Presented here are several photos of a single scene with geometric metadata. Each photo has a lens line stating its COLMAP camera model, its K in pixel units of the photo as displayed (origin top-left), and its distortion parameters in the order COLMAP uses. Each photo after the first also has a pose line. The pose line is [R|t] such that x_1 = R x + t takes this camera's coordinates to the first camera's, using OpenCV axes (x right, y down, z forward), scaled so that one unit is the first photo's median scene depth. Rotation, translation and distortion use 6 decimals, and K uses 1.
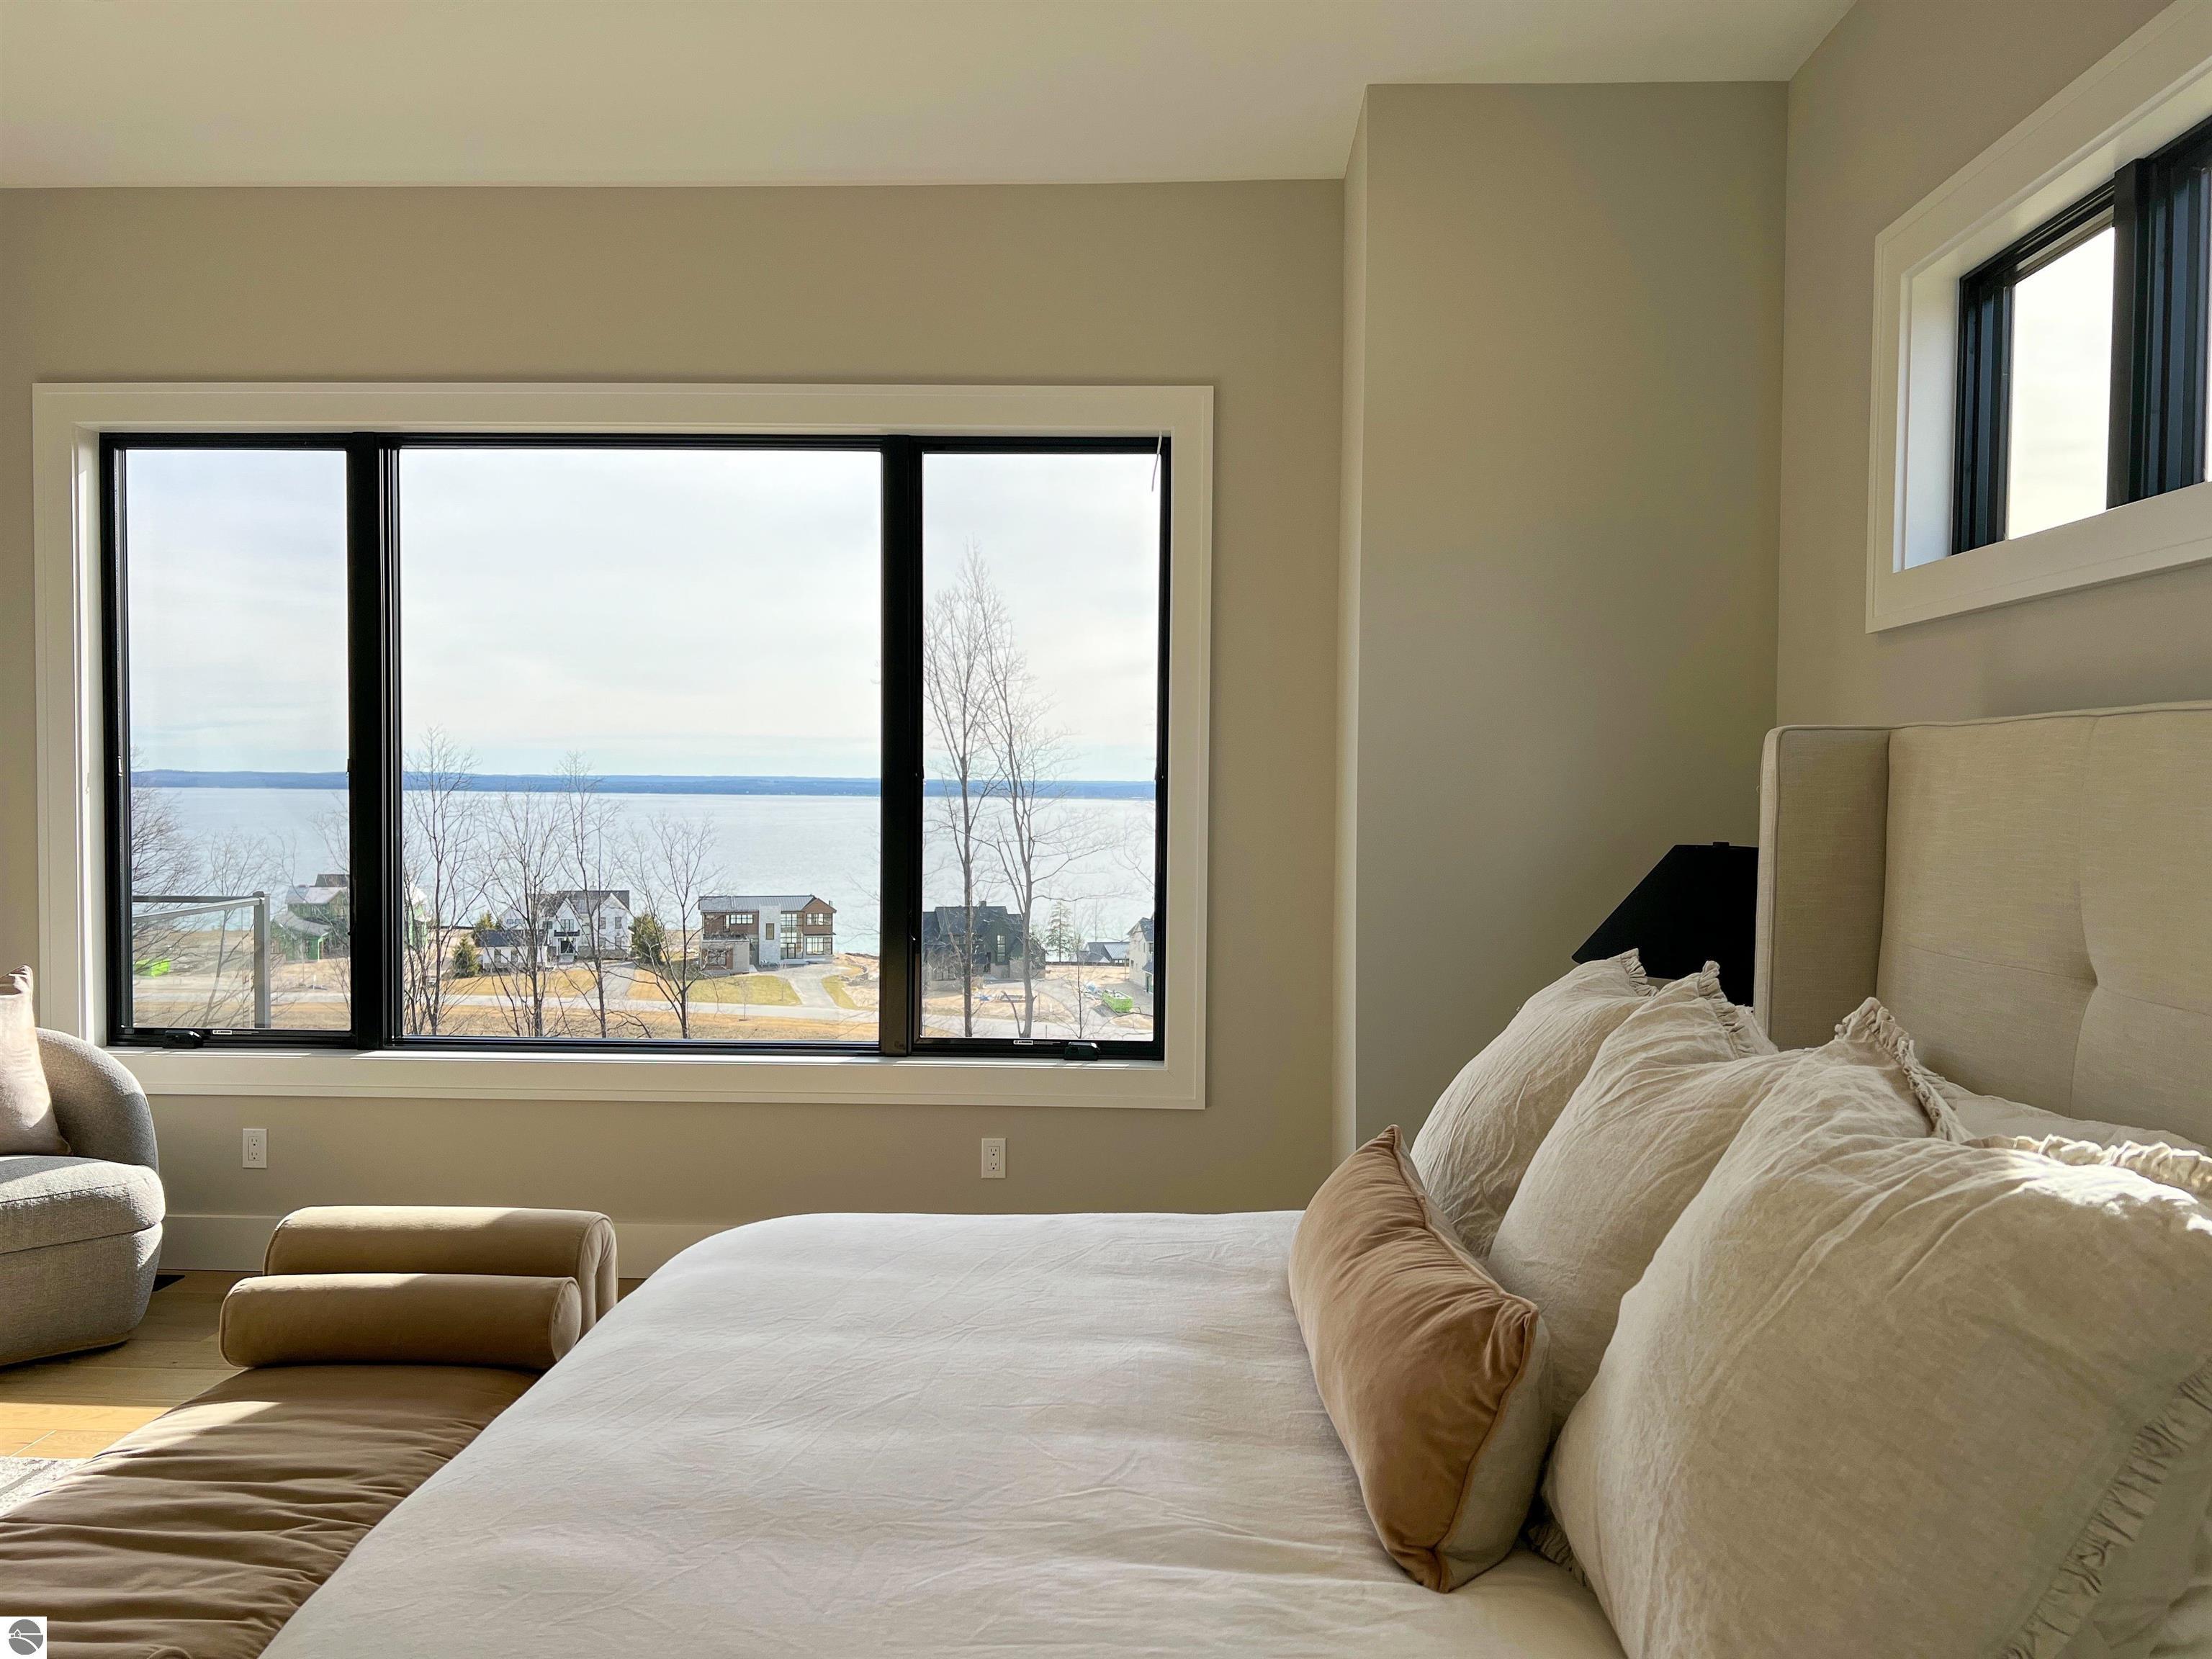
lens RADIAL K [[1655.6, 0, 1113.6], [0, 1655.6, 850.1], [0, 0, 1]] dist [0.057545, -0.061975]
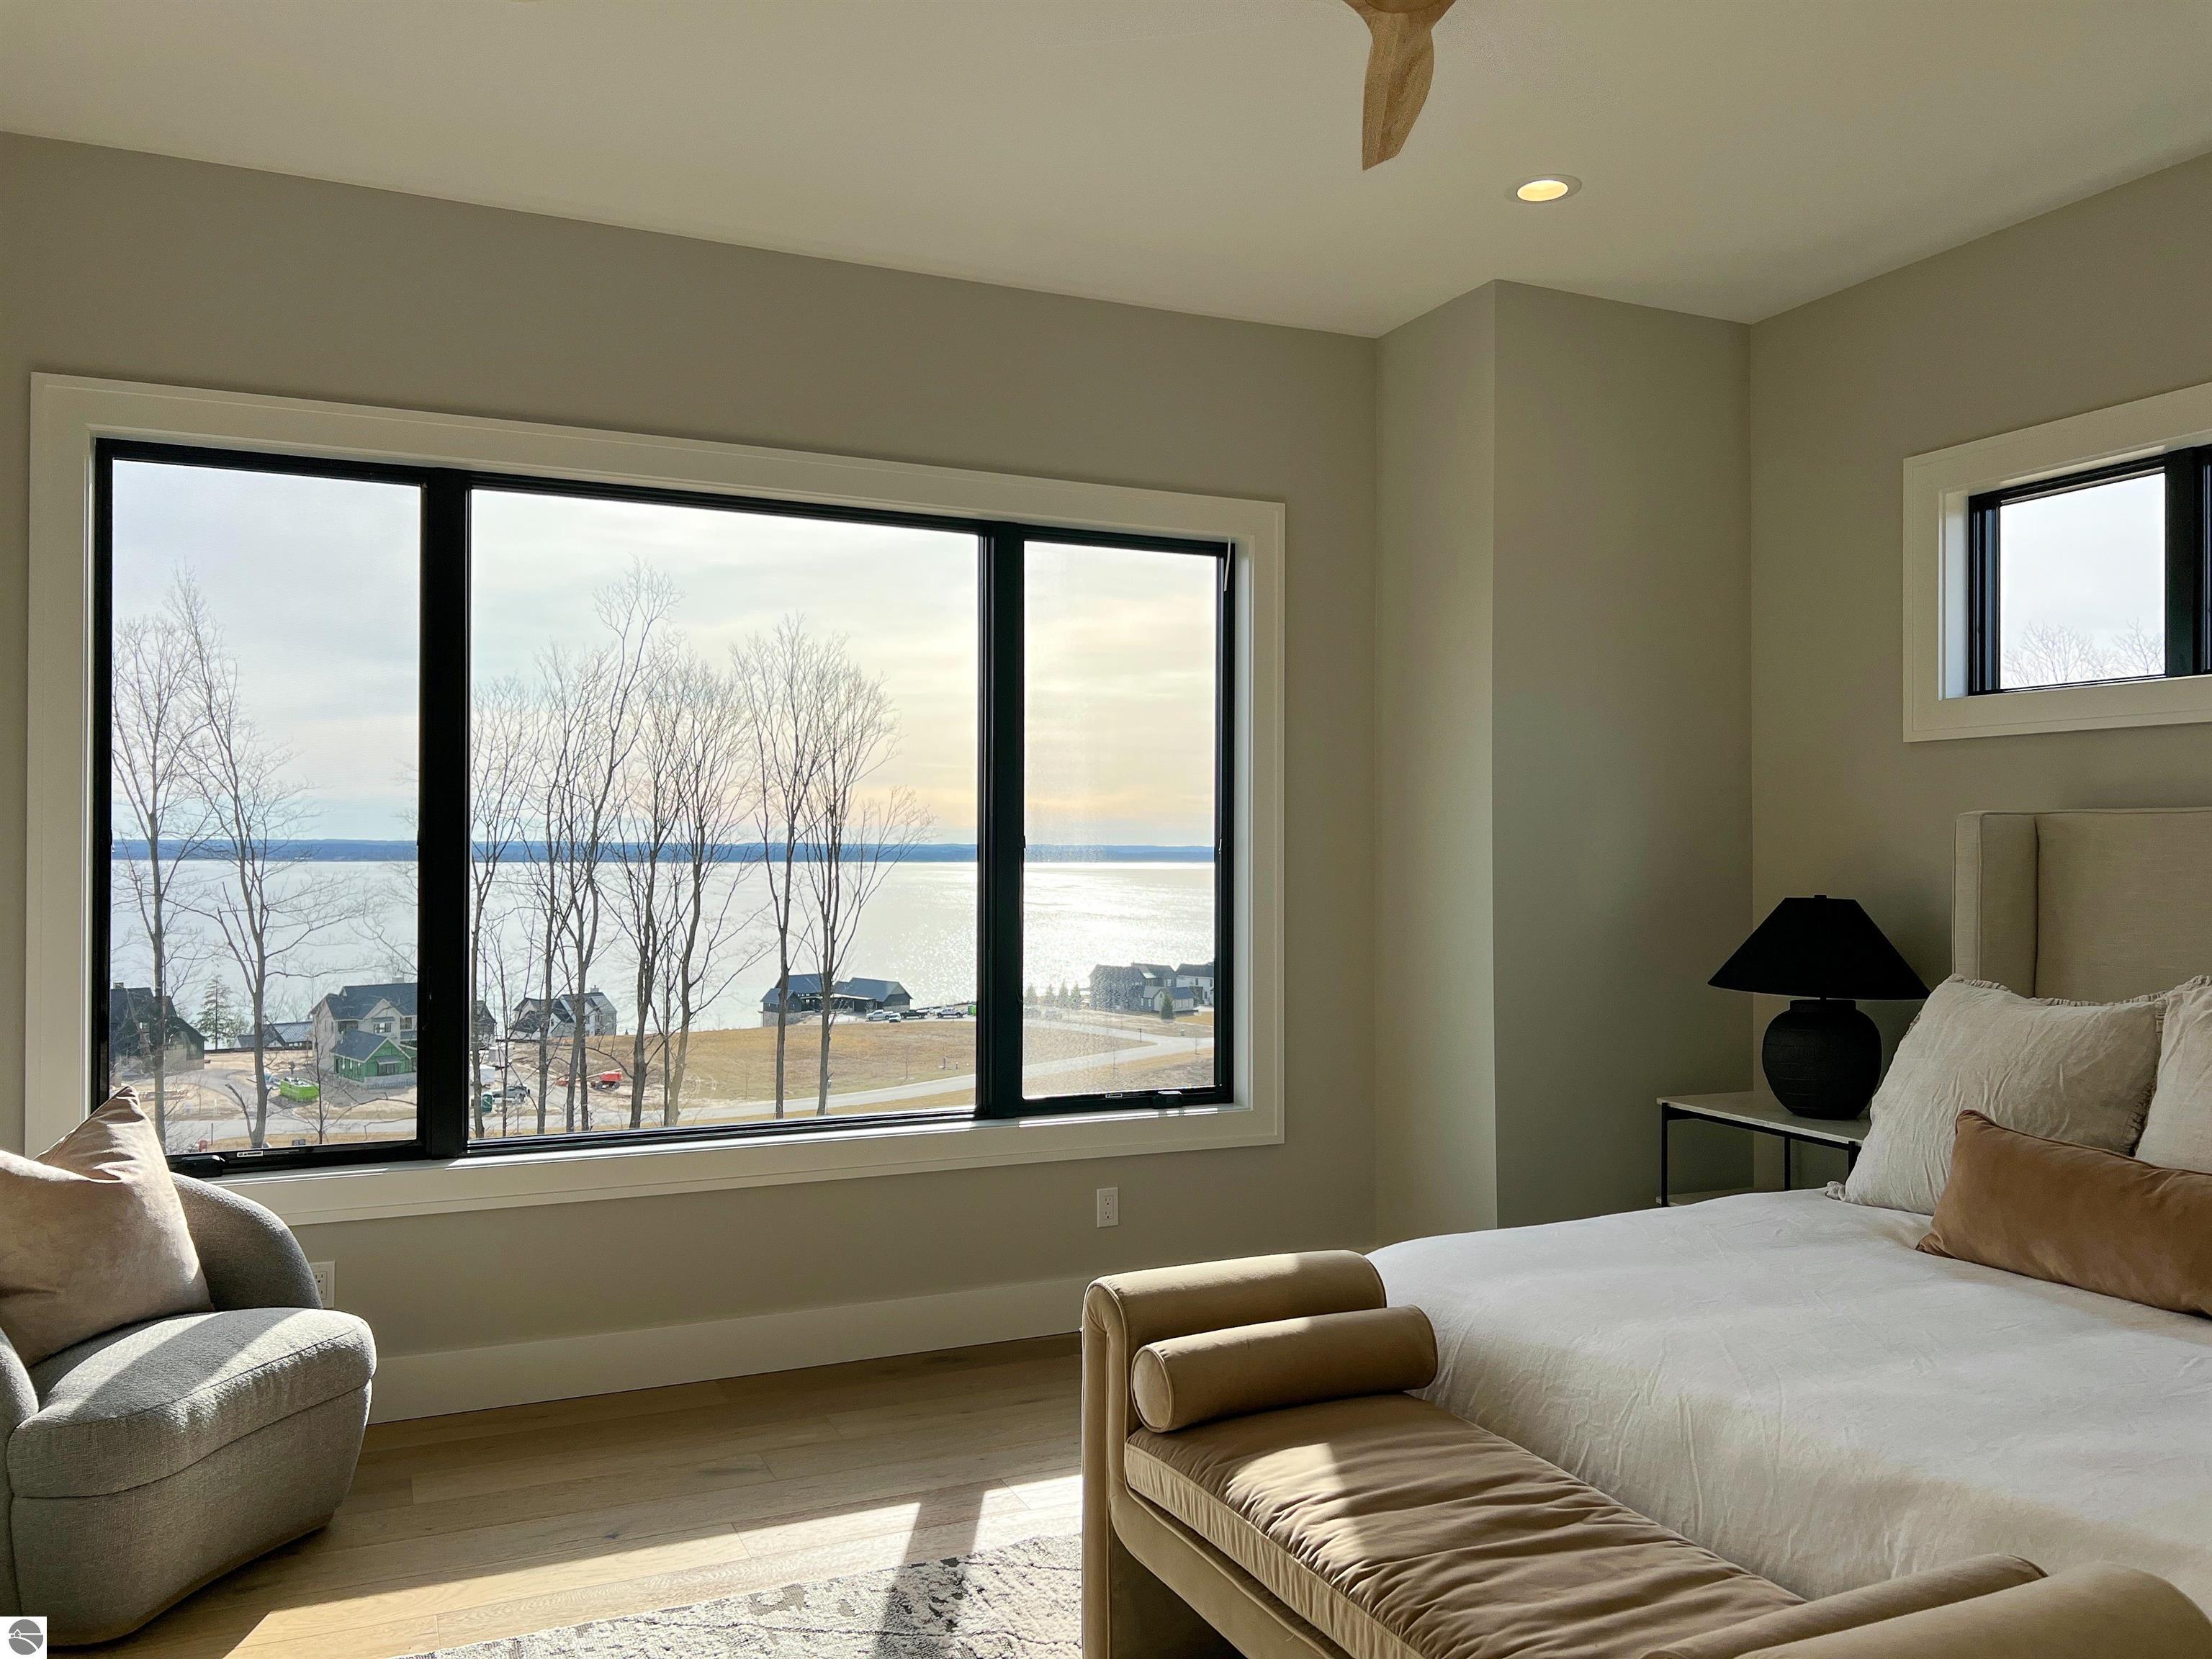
lens RADIAL K [[1655.6, 0, 1124.6], [0, 1655.6, 816.4], [0, 0, 1]] dist [0.057545, -0.061975]
pose [[0.891643, 0.002858, 0.452730, -0.522912], [0.022029, 0.998522, -0.049690, -0.009462], [-0.452203, 0.054279, 0.890262, 0.041715]]
